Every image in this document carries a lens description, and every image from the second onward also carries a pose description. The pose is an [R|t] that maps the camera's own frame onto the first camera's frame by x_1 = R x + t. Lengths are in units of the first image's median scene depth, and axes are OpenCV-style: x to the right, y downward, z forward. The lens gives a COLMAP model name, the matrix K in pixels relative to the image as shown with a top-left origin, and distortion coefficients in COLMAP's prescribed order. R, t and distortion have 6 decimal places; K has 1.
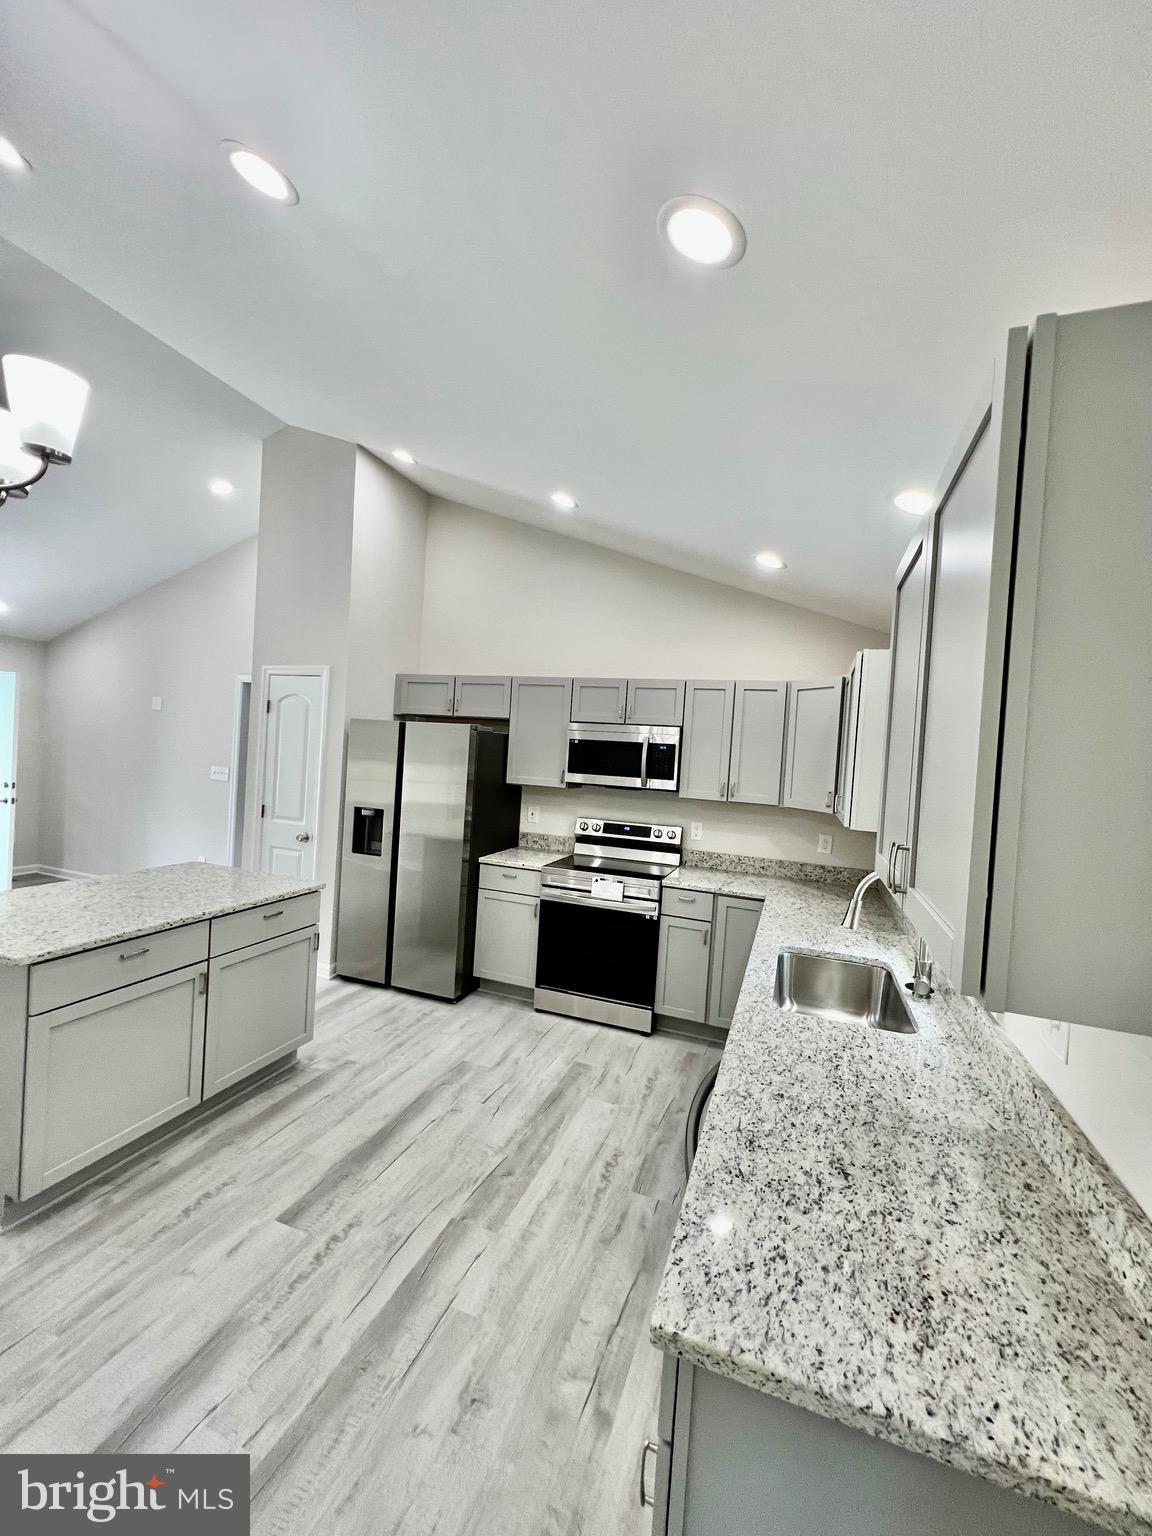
lens RADIAL K [[616.4, 0, 578.9], [0, 616.4, 766.0], [0, 0, 1]] dist [-0.002792, 0.001258]
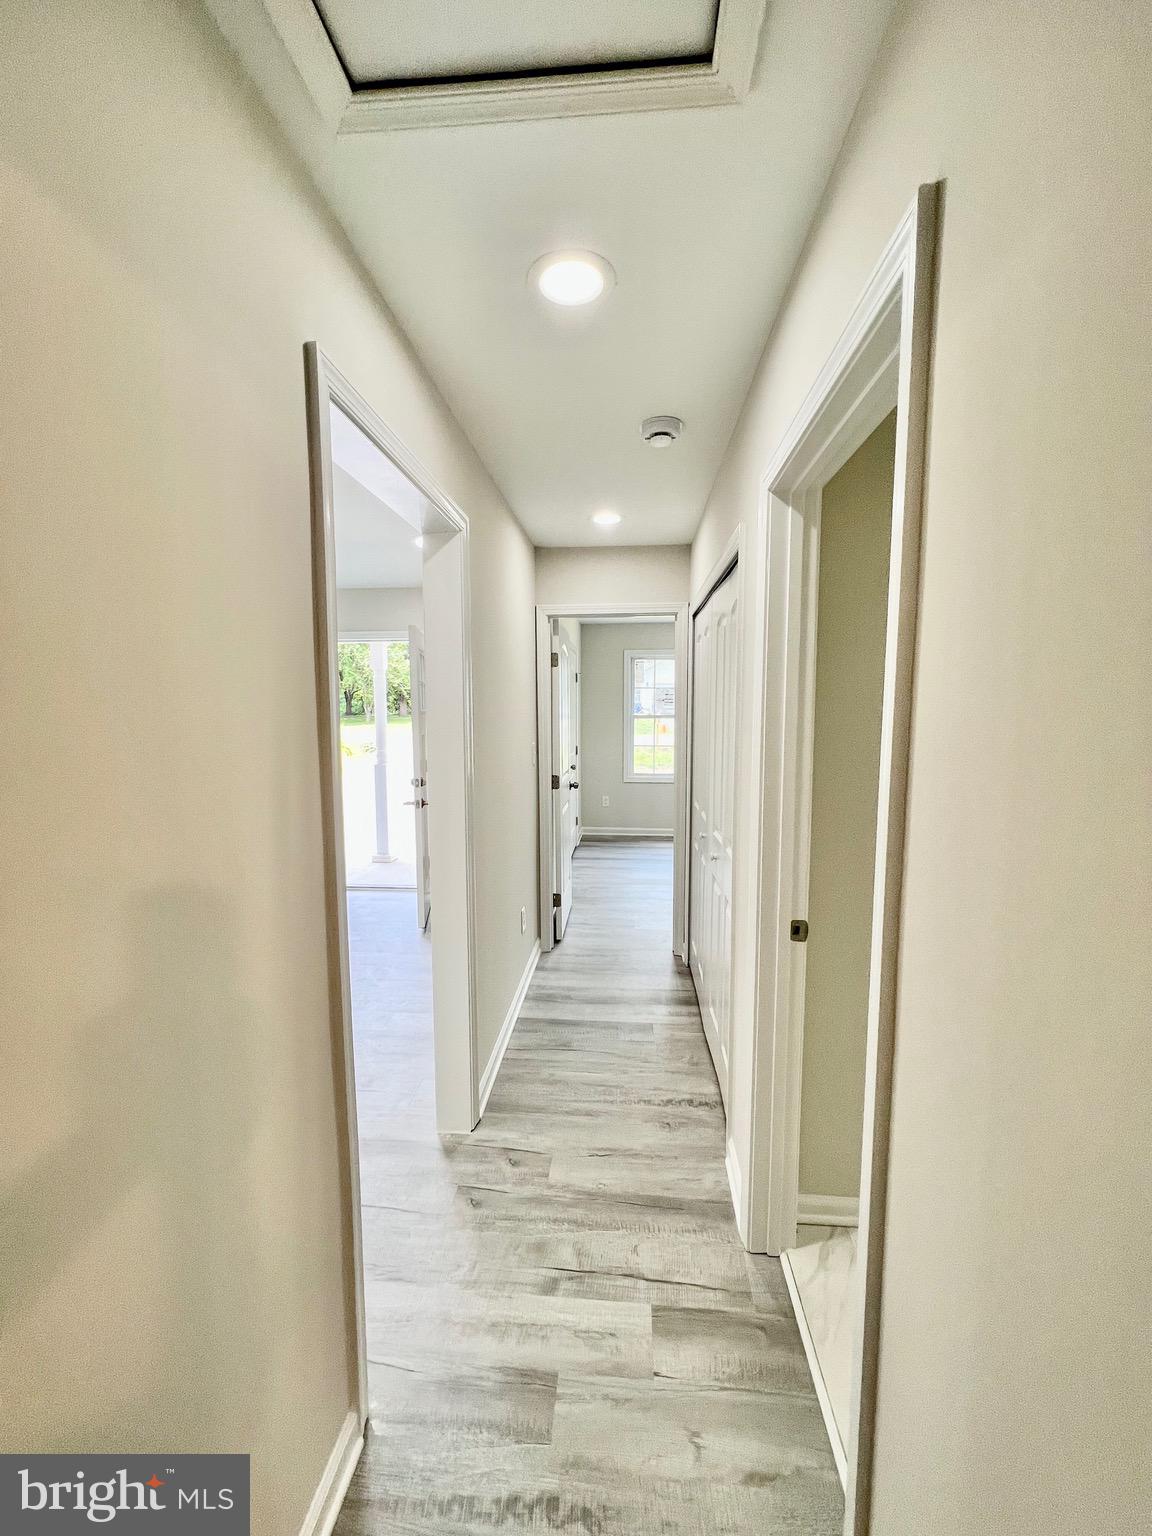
lens RADIAL K [[616.4, 0, 578.3], [0, 616.4, 765.4], [0, 0, 1]] dist [-0.002792, 0.001258]
pose [[0.263186, 0.033734, -0.964155, 0.617049], [-0.001344, 0.999400, 0.034601, 0.059788], [0.964744, -0.007810, 0.263073, 0.443181]]
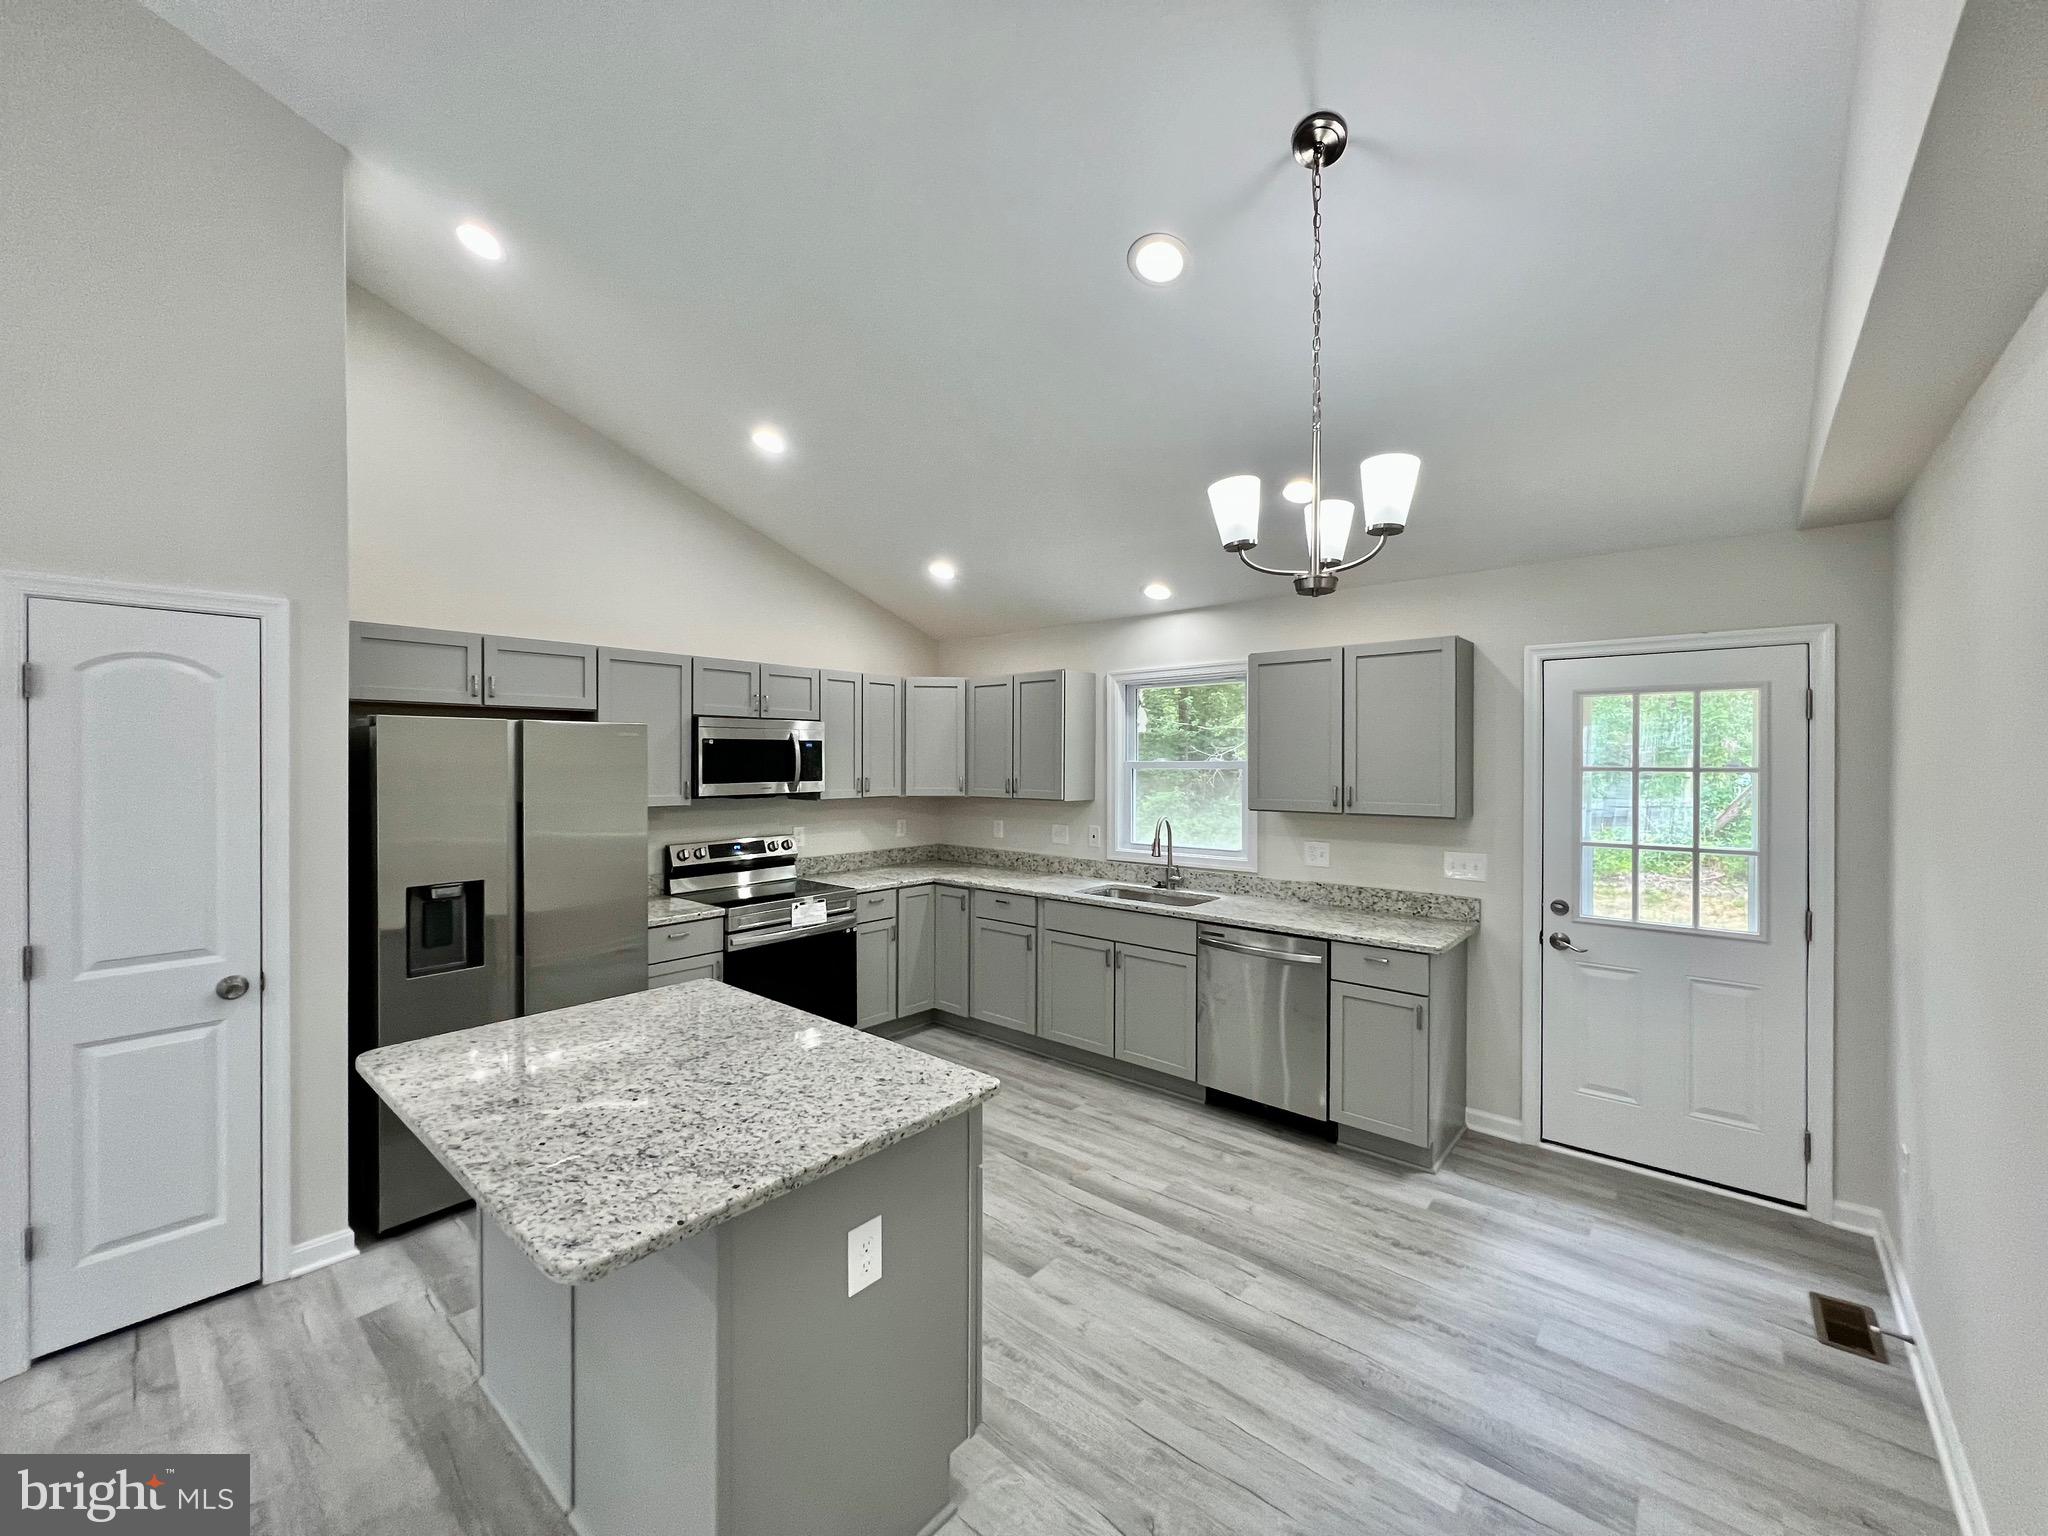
lens RADIAL K [[821.9, 0, 1024.8], [0, 821.9, 759.9], [0, 0, 1]] dist [-0.002792, 0.001258]
pose [[0.349669, -0.061835, 0.934830, -1.266304], [0.038493, 0.997925, 0.051610, -0.084937], [-0.936082, 0.017938, 0.351324, 0.438103]]
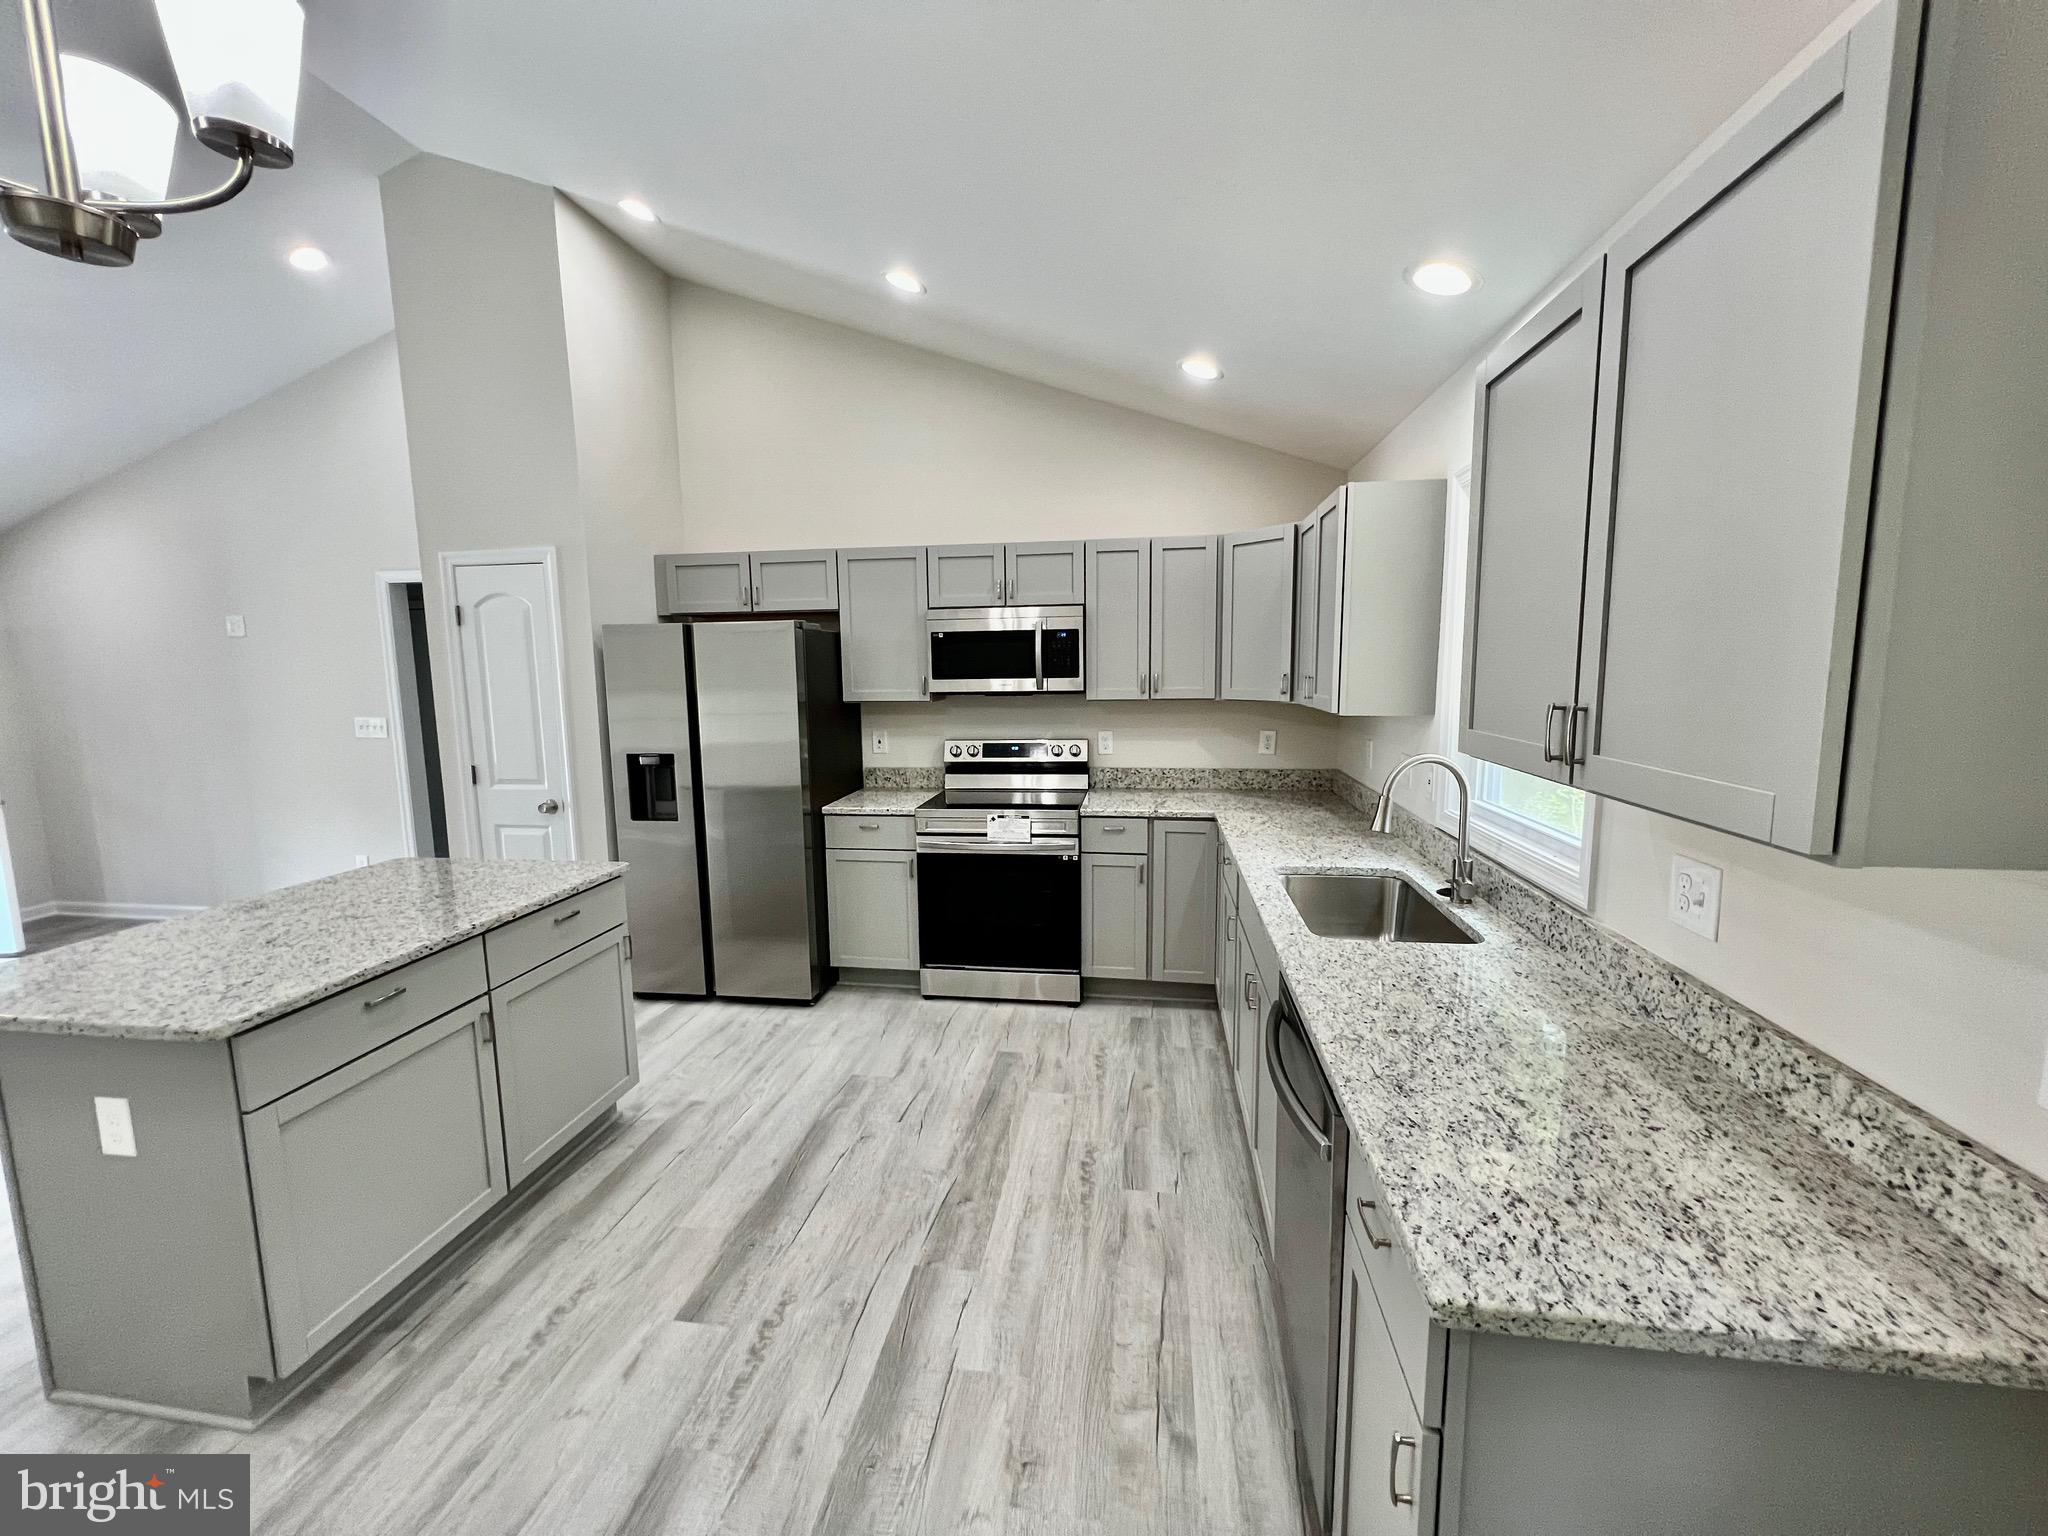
lens RADIAL K [[821.9, 0, 1021.3], [0, 821.9, 763.6], [0, 0, 1]] dist [-0.002792, 0.001258]
pose [[0.977558, -0.099220, 0.185837, -0.164869], [0.078664, 0.990256, 0.114910, 0.009592], [-0.195428, -0.097712, 0.975838, 0.034732]]
